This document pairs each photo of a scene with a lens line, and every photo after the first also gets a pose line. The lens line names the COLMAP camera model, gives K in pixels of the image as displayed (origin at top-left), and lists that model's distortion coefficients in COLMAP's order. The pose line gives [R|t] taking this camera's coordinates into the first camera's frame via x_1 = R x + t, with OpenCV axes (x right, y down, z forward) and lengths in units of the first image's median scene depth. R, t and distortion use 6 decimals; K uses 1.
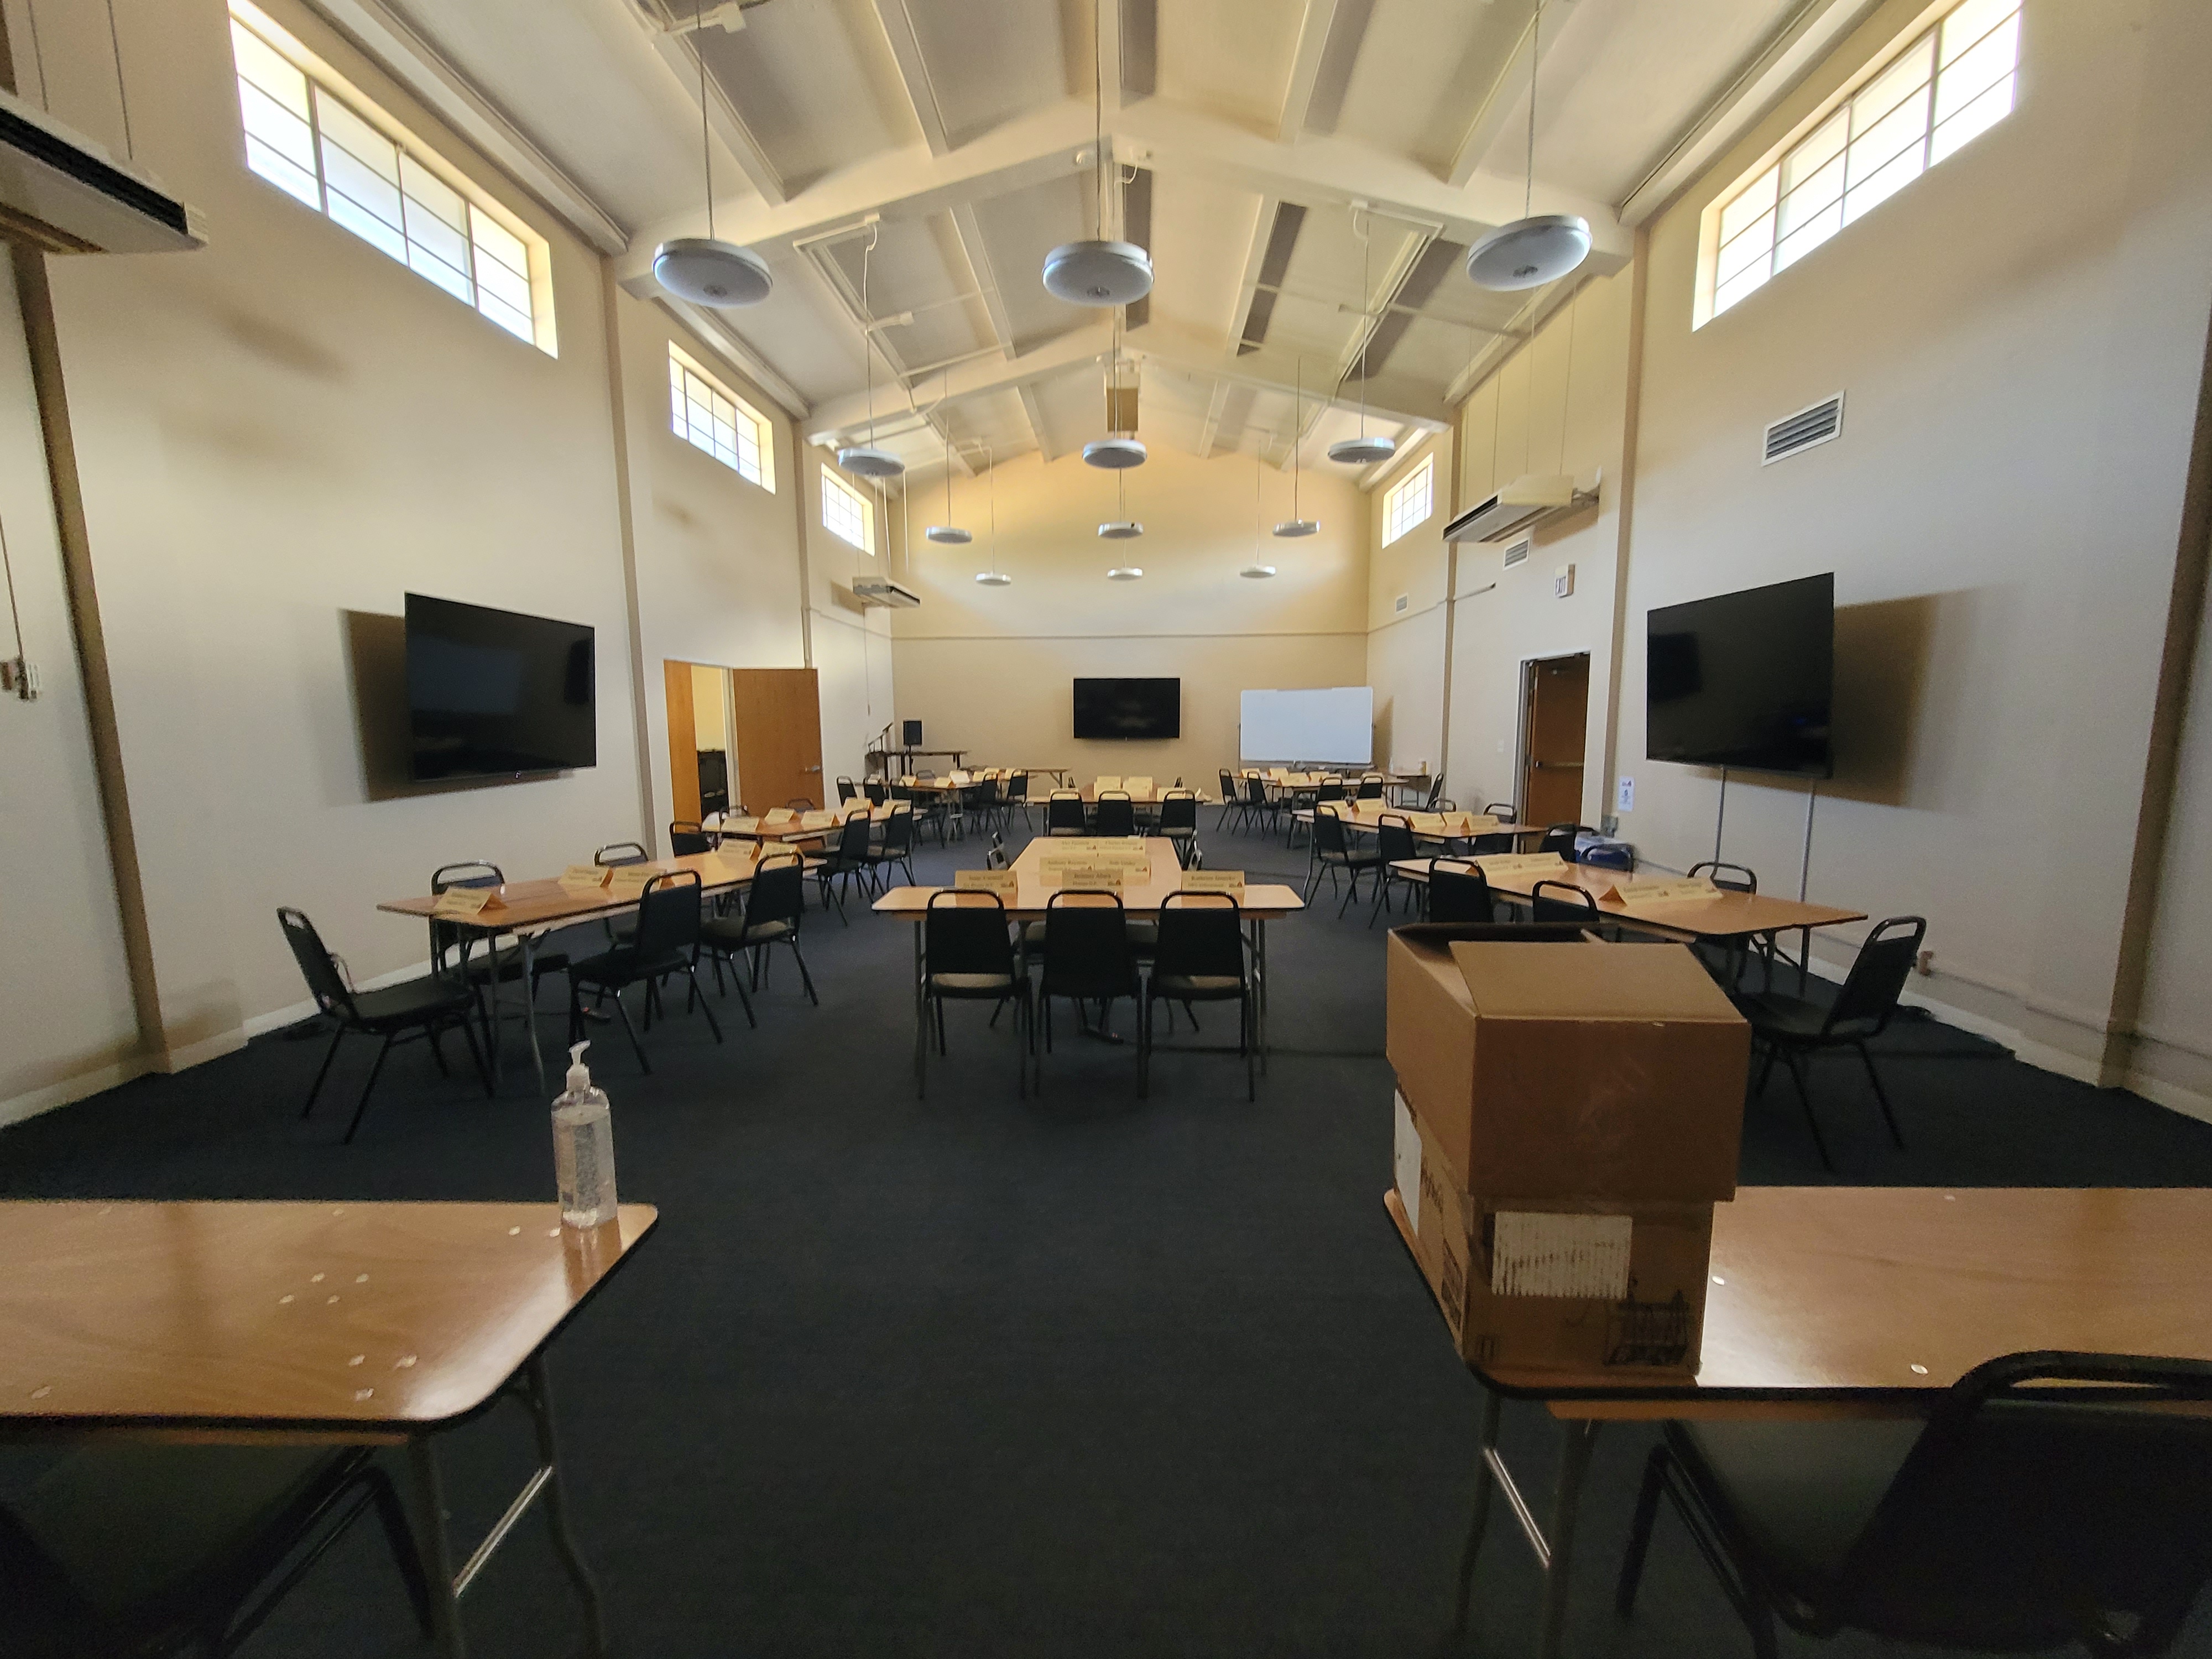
lens RADIAL K [[909.2, 0, 1106.0], [0, 909.2, 829.5], [0, 0, 1]] dist [-0.002047, -0.000189]
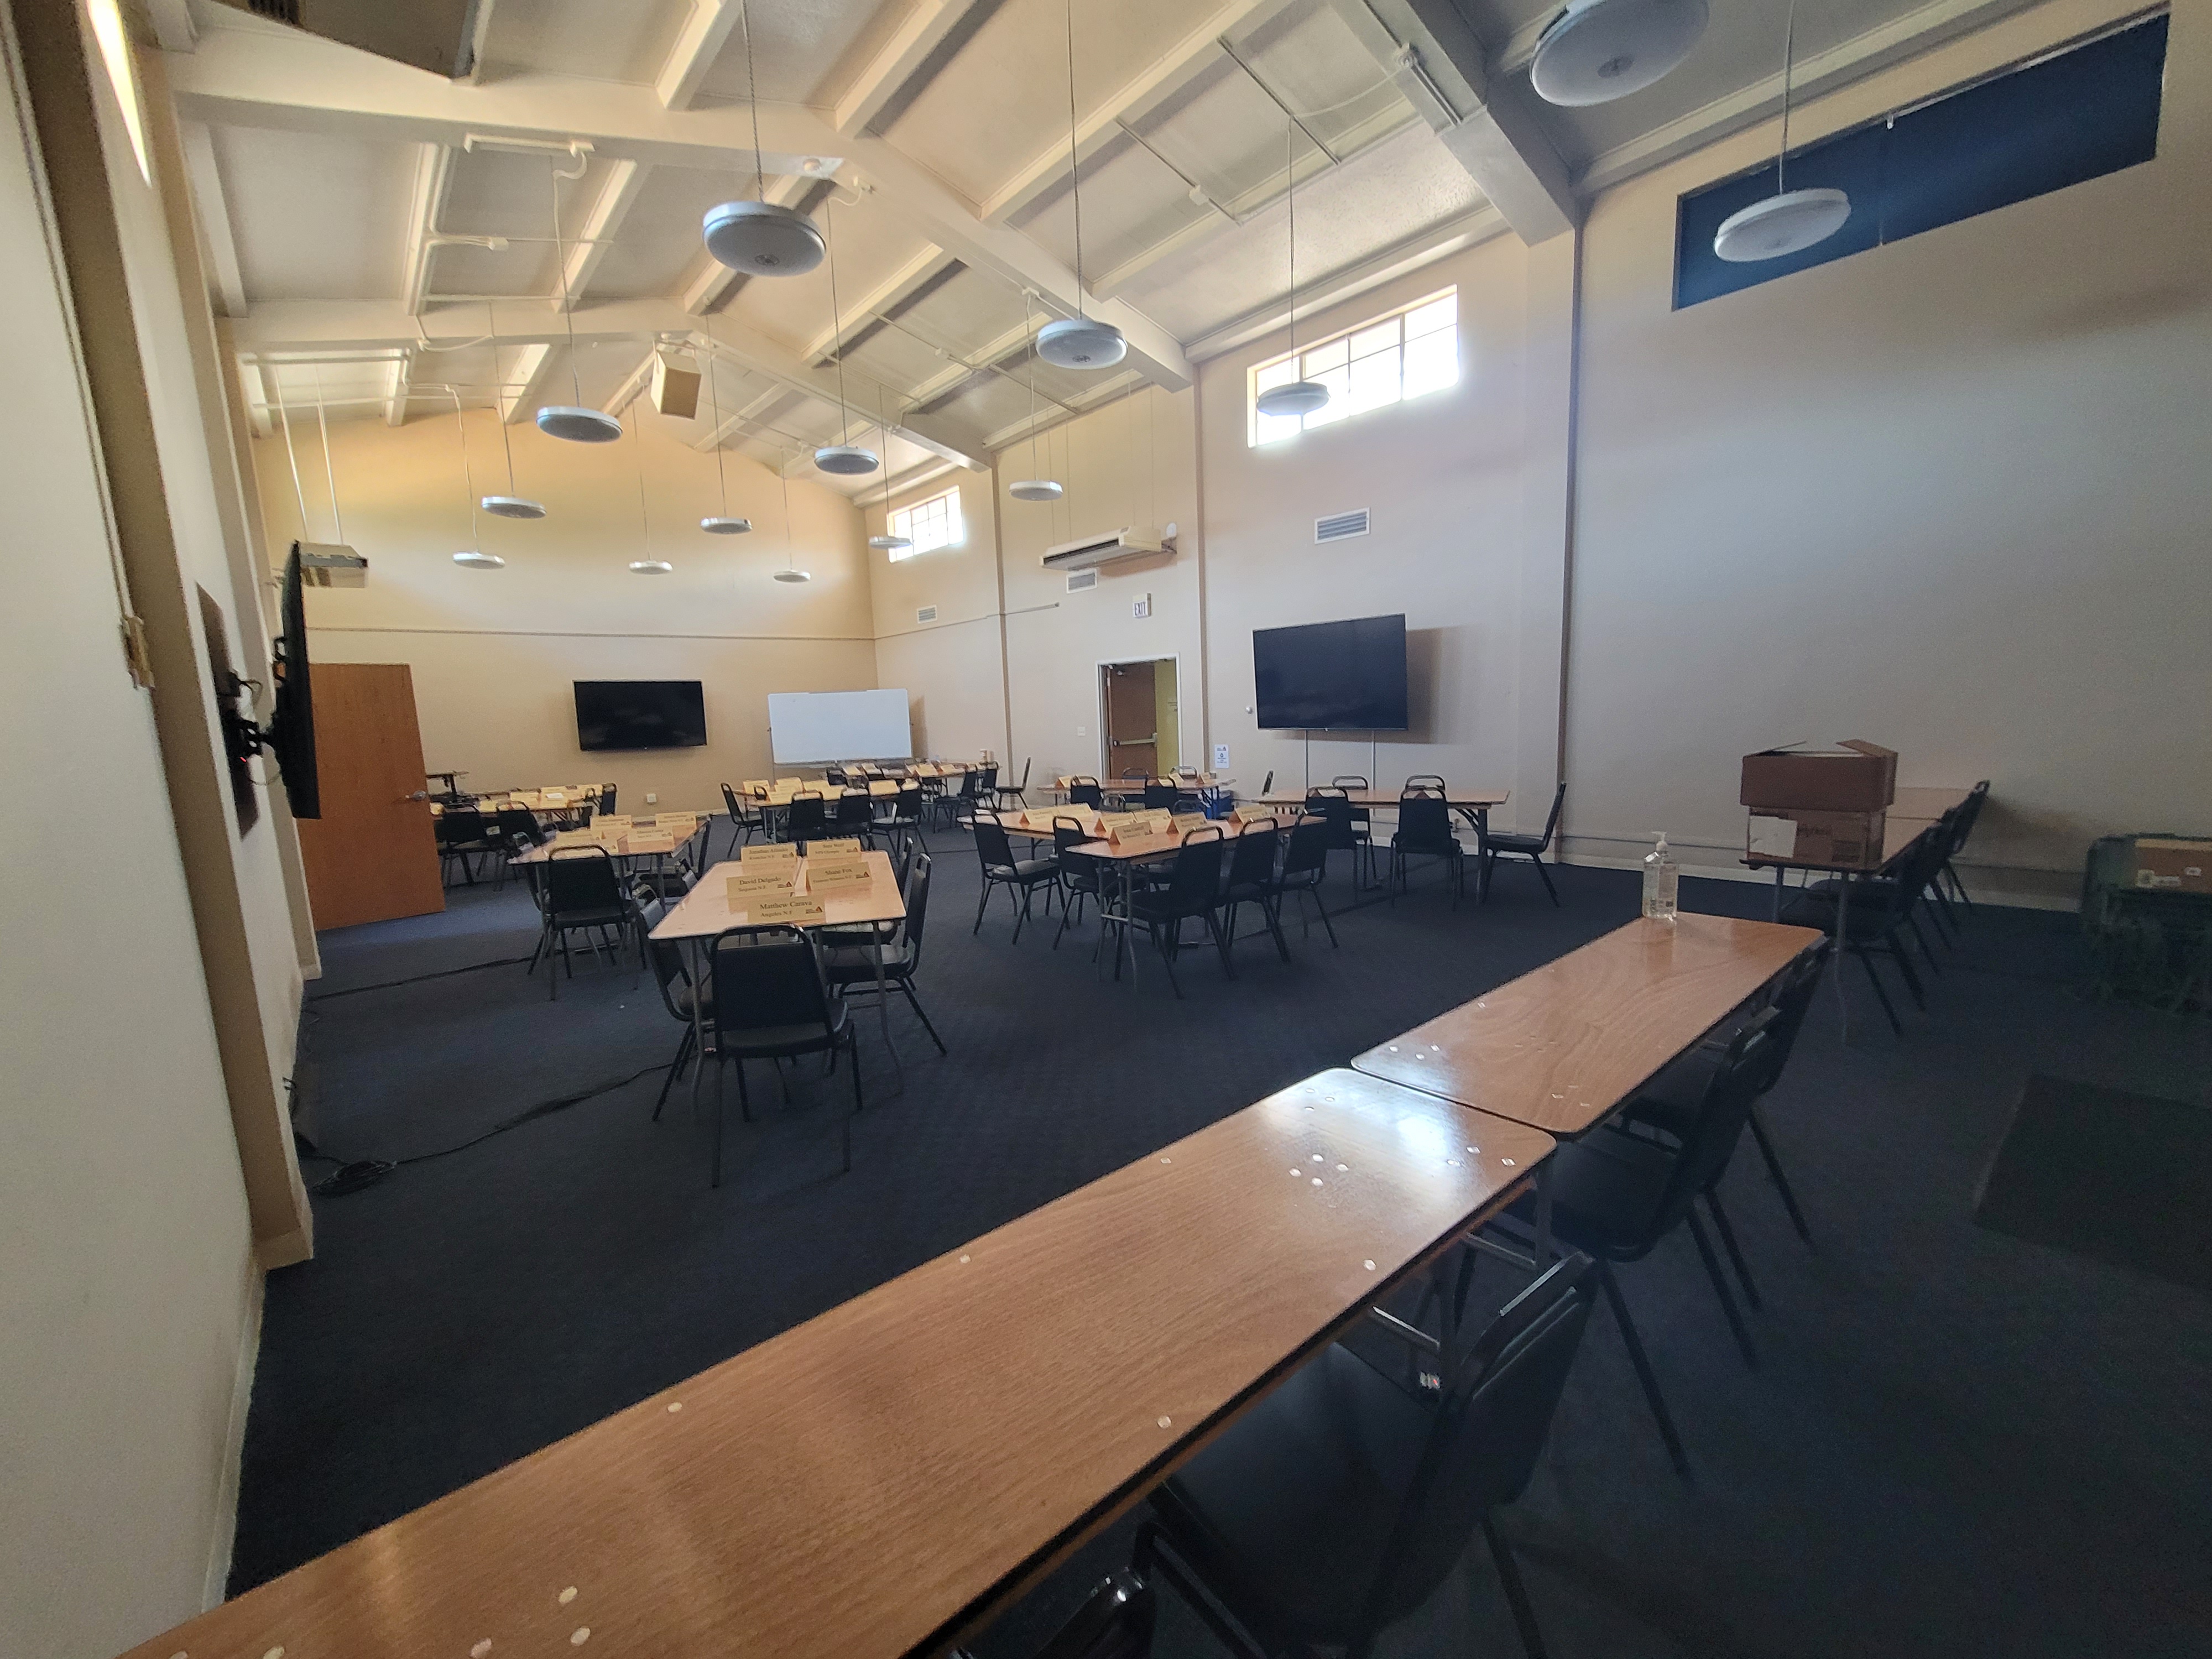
lens RADIAL K [[909.2, 0, 1106.0], [0, 909.2, 829.5], [0, 0, 1]] dist [-0.002047, -0.000189]
pose [[0.736196, -0.112340, 0.667380, -0.423822], [0.117285, 0.992384, 0.037670, -0.000122], [-0.666529, 0.050541, 0.743764, 0.043845]]
